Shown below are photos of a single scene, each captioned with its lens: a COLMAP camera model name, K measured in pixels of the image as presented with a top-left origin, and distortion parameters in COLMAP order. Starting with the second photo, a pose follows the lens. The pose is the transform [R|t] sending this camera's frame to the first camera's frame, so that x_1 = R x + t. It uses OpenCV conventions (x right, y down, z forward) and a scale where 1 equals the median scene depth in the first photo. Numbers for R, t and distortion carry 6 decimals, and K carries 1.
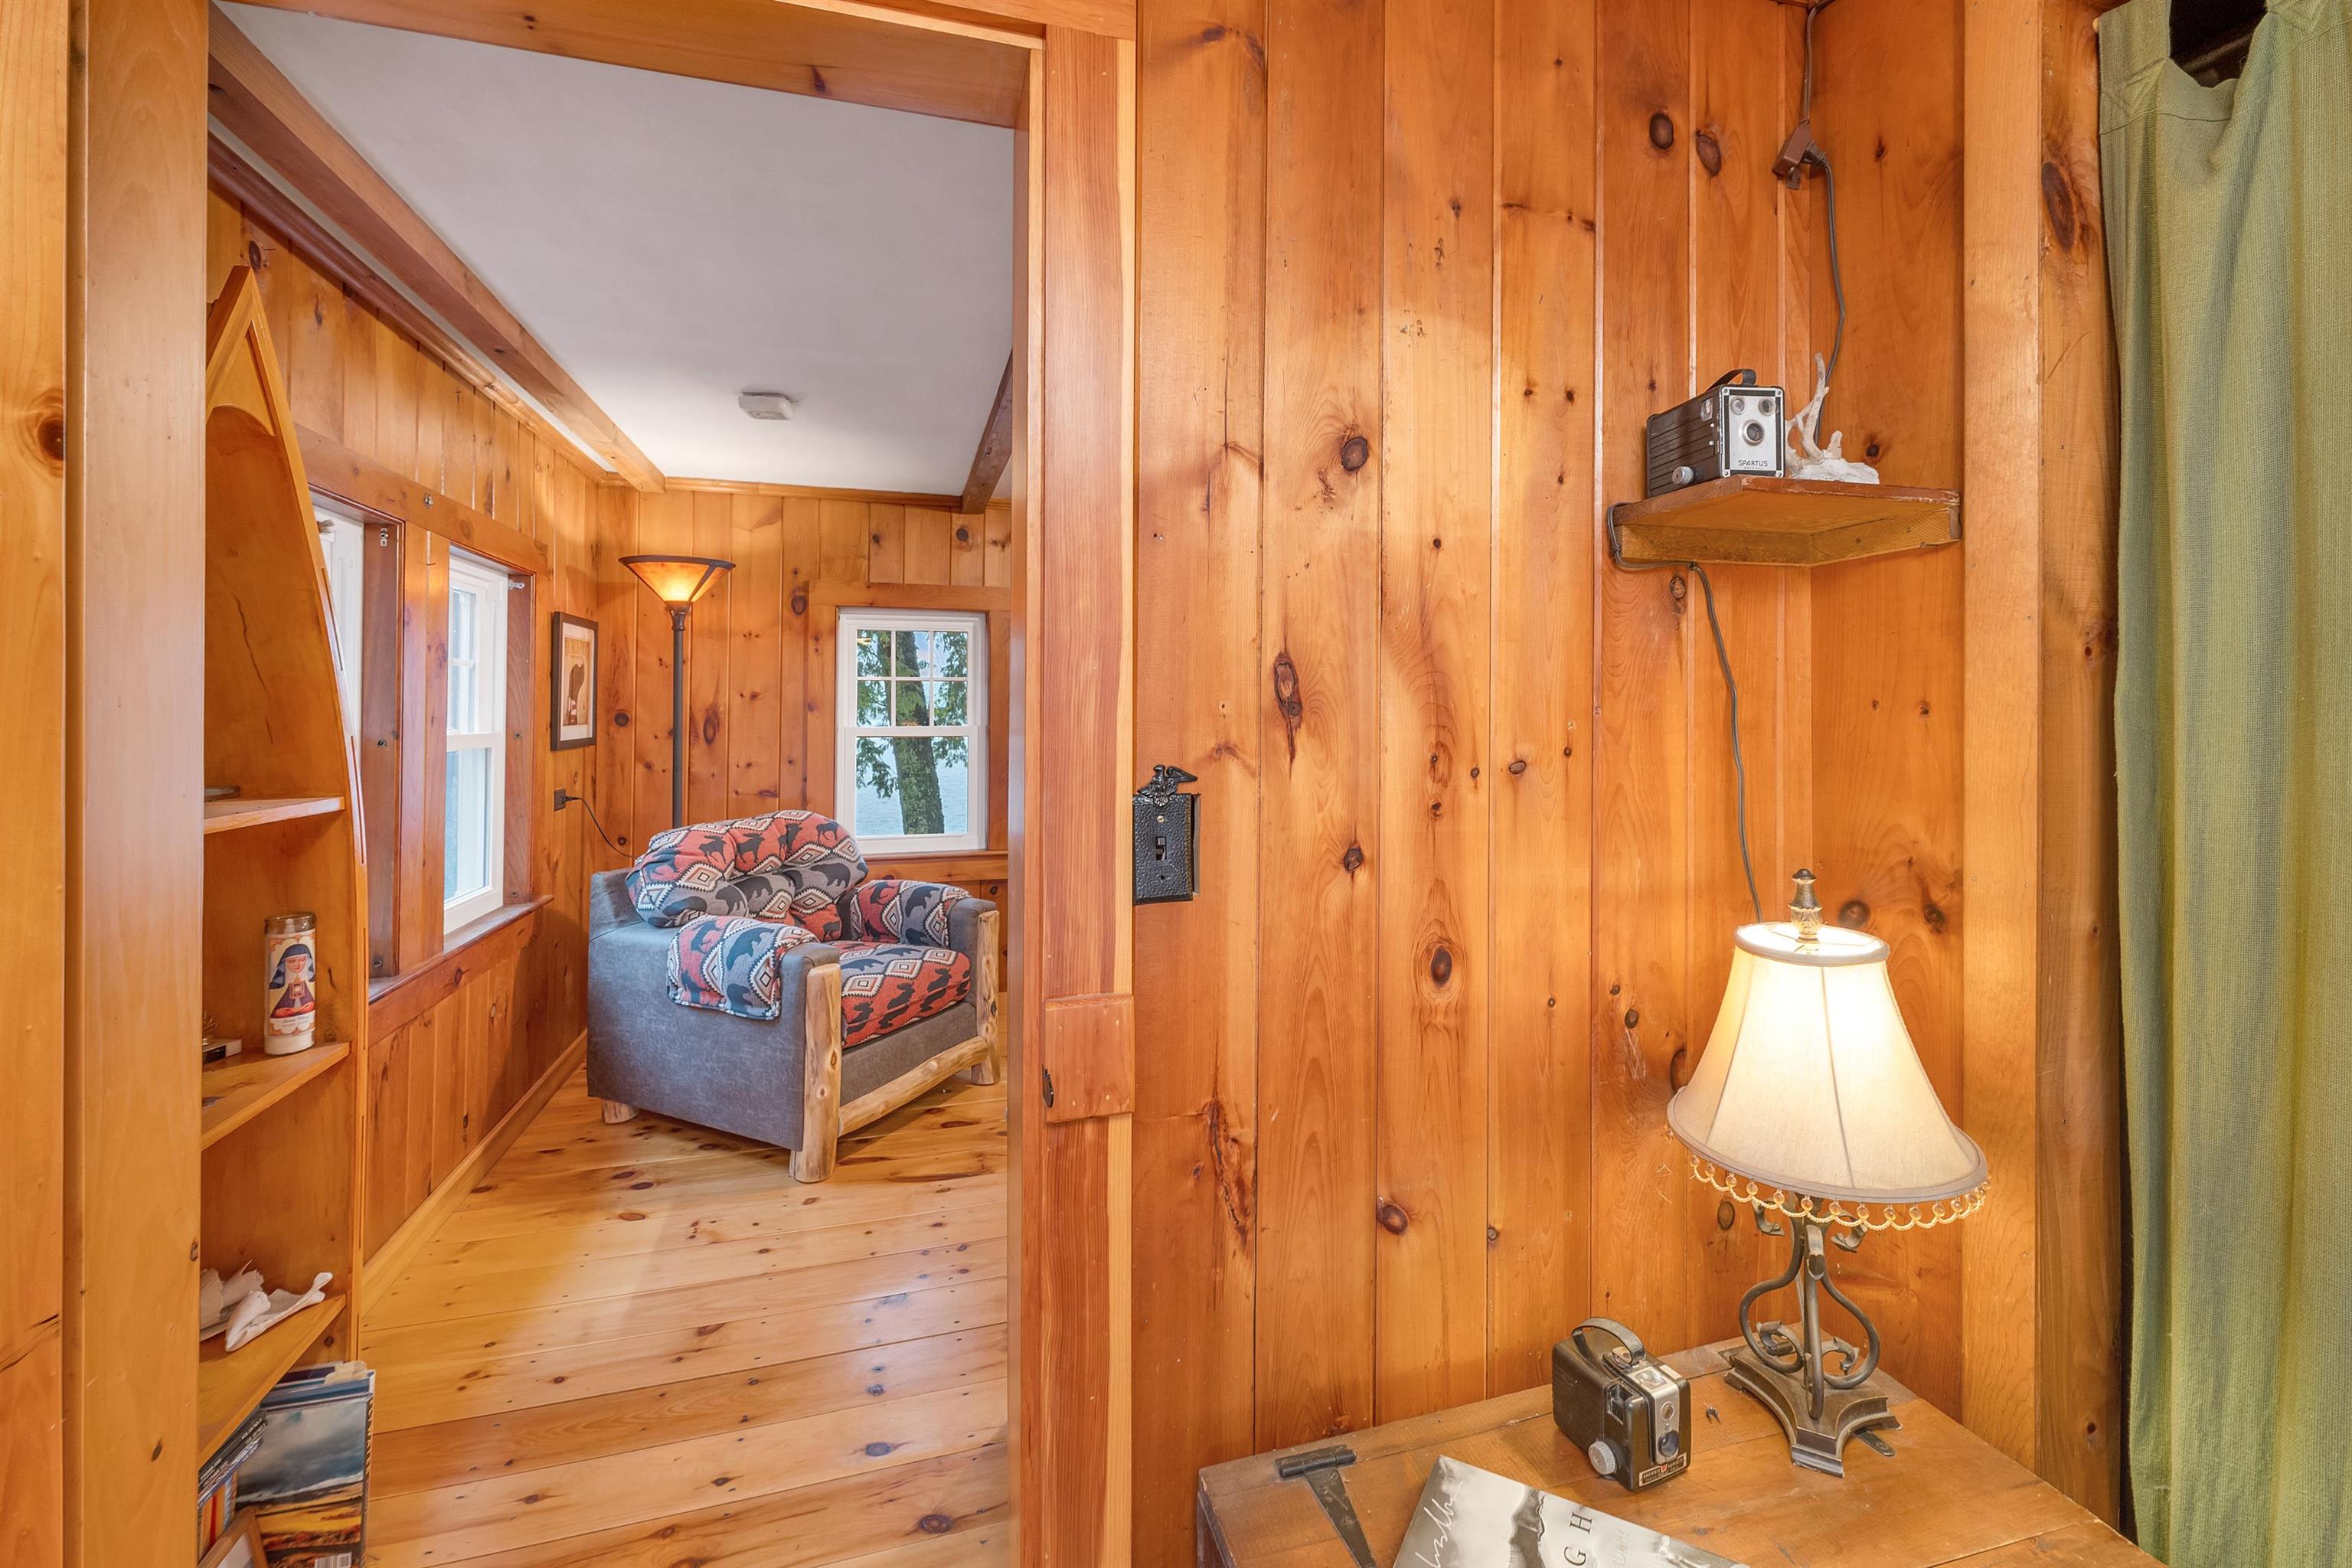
lens RADIAL K [[984.9, 0, 1179.2], [0, 984.9, 710.1], [0, 0, 1]] dist [-0.001031, 0.000114]
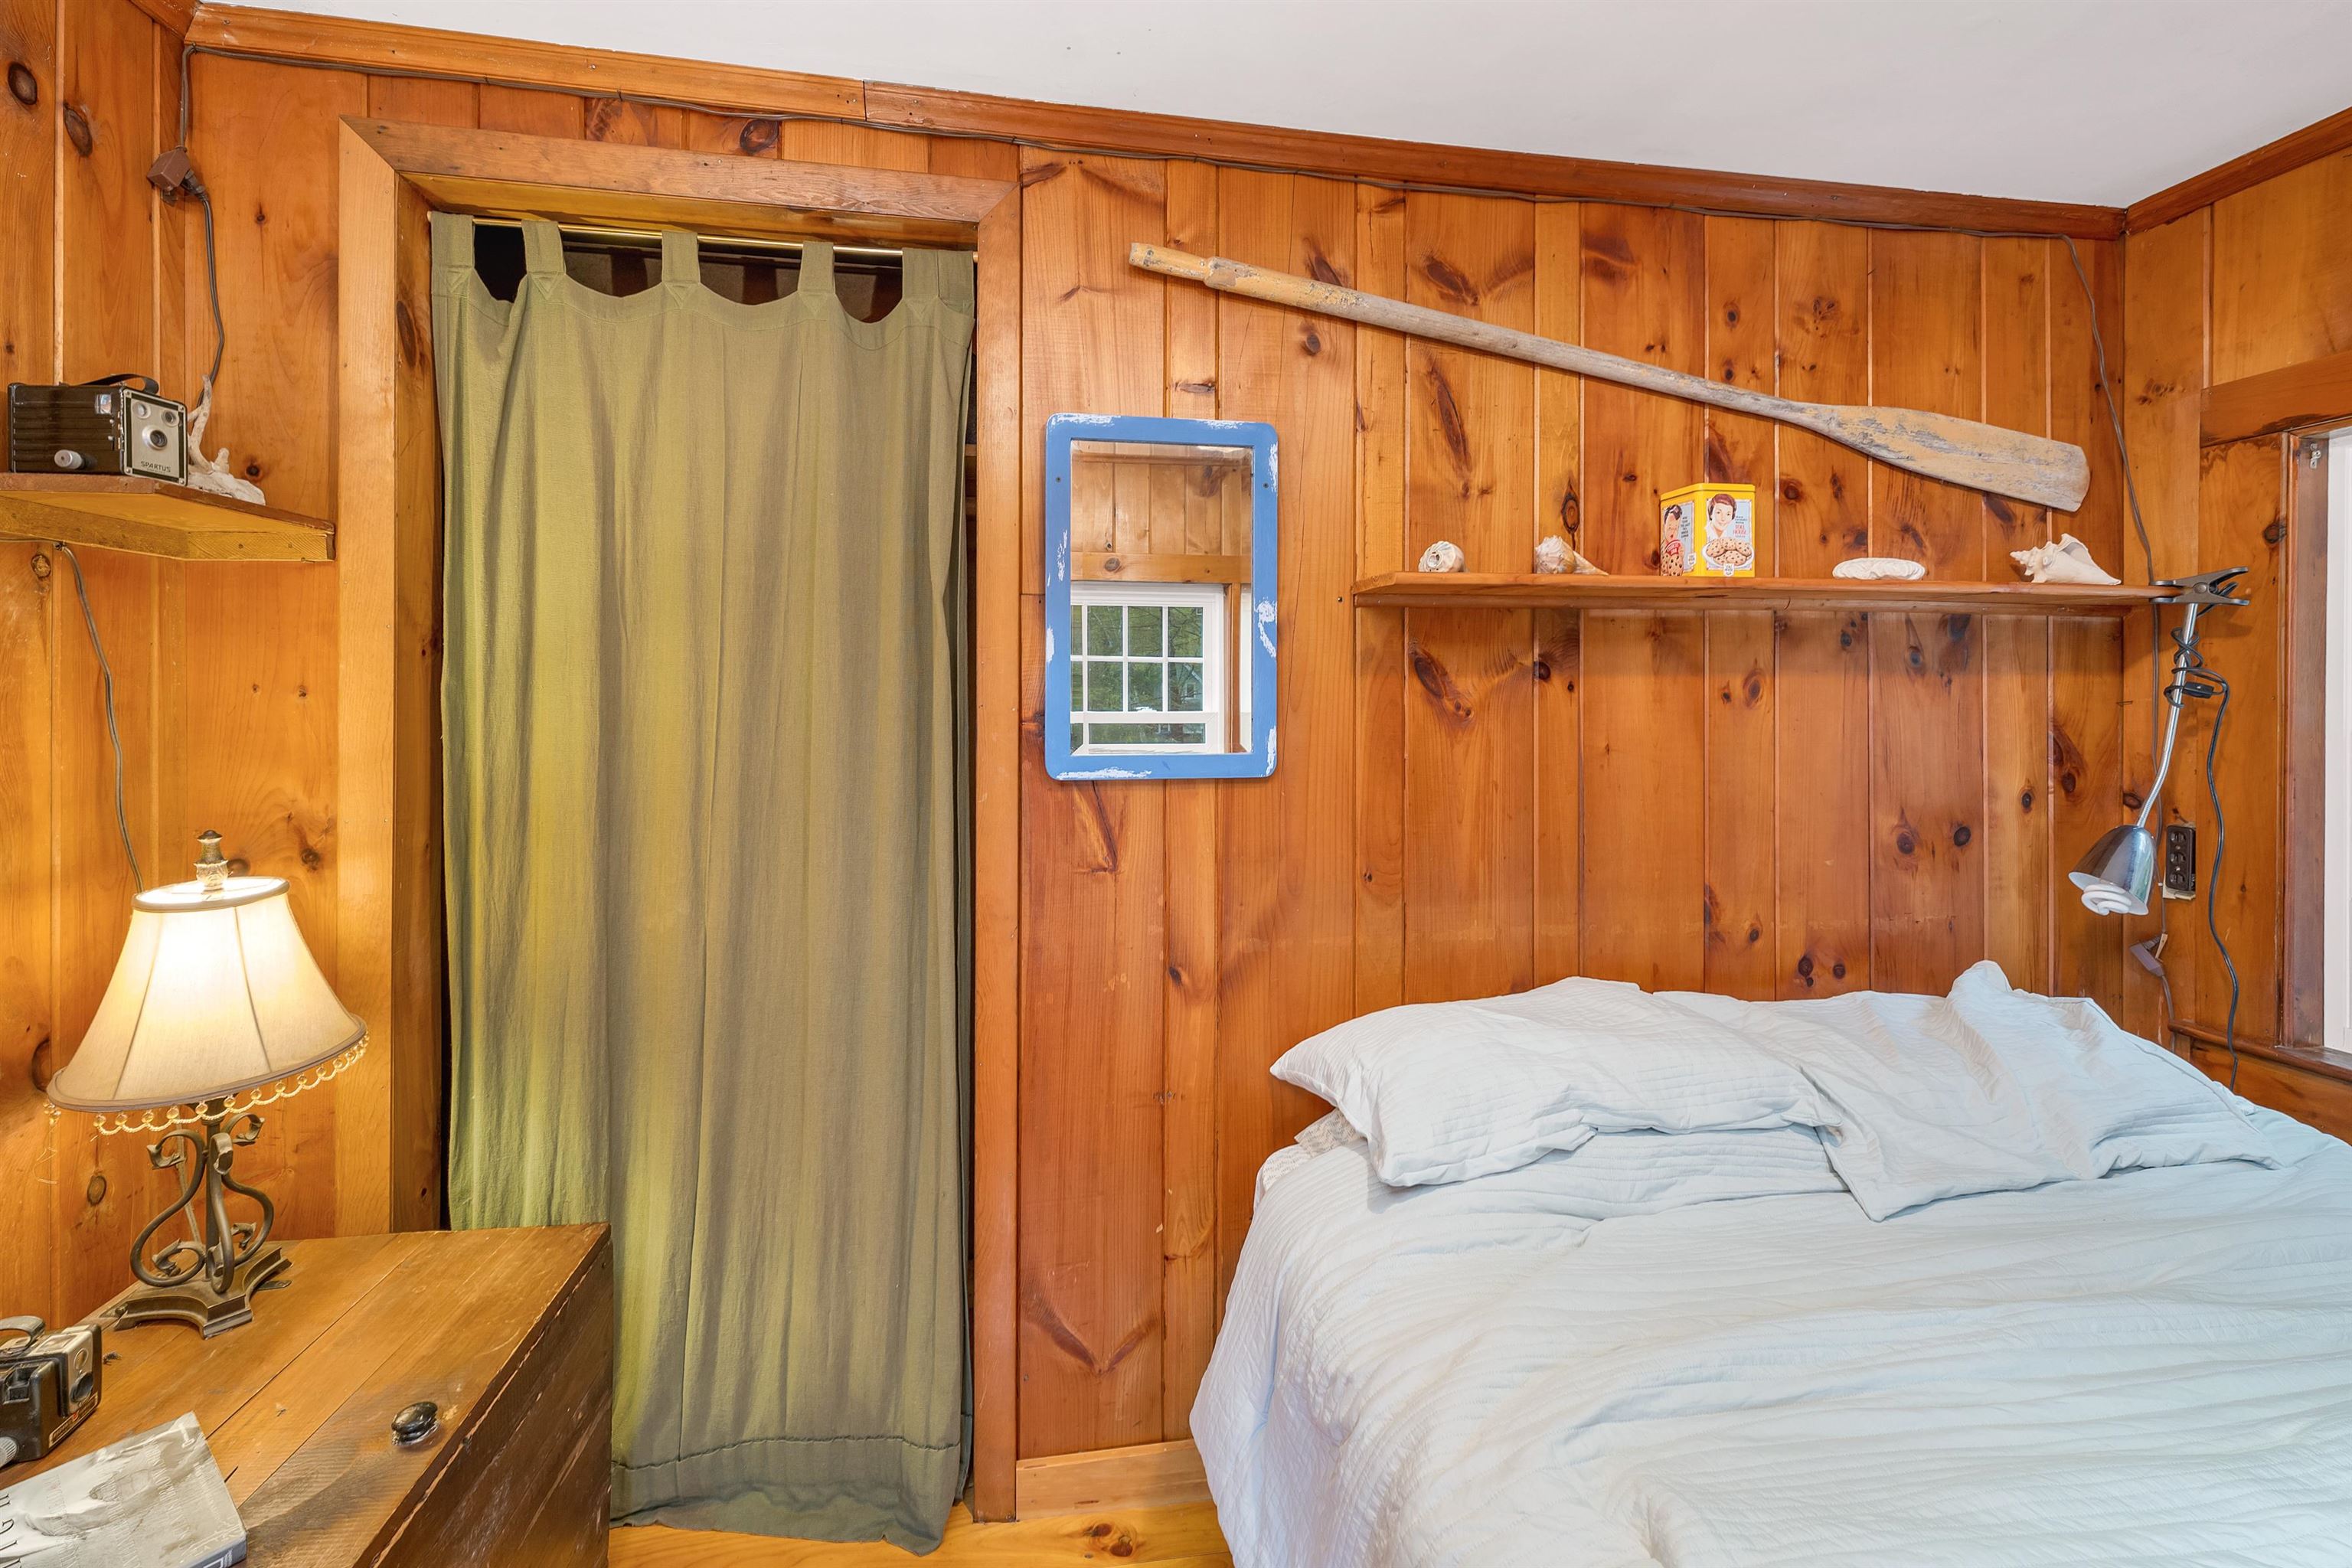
lens RADIAL K [[993.3, 0, 1170.1], [0, 993.3, 696.1], [0, 0, 1]] dist [0.001749, -0.000334]
pose [[0.124086, 0.001473, 0.992270, -0.364966], [-0.004263, 0.999990, -0.000951, 0.000152], [-0.992262, -0.004112, 0.124091, -0.249666]]
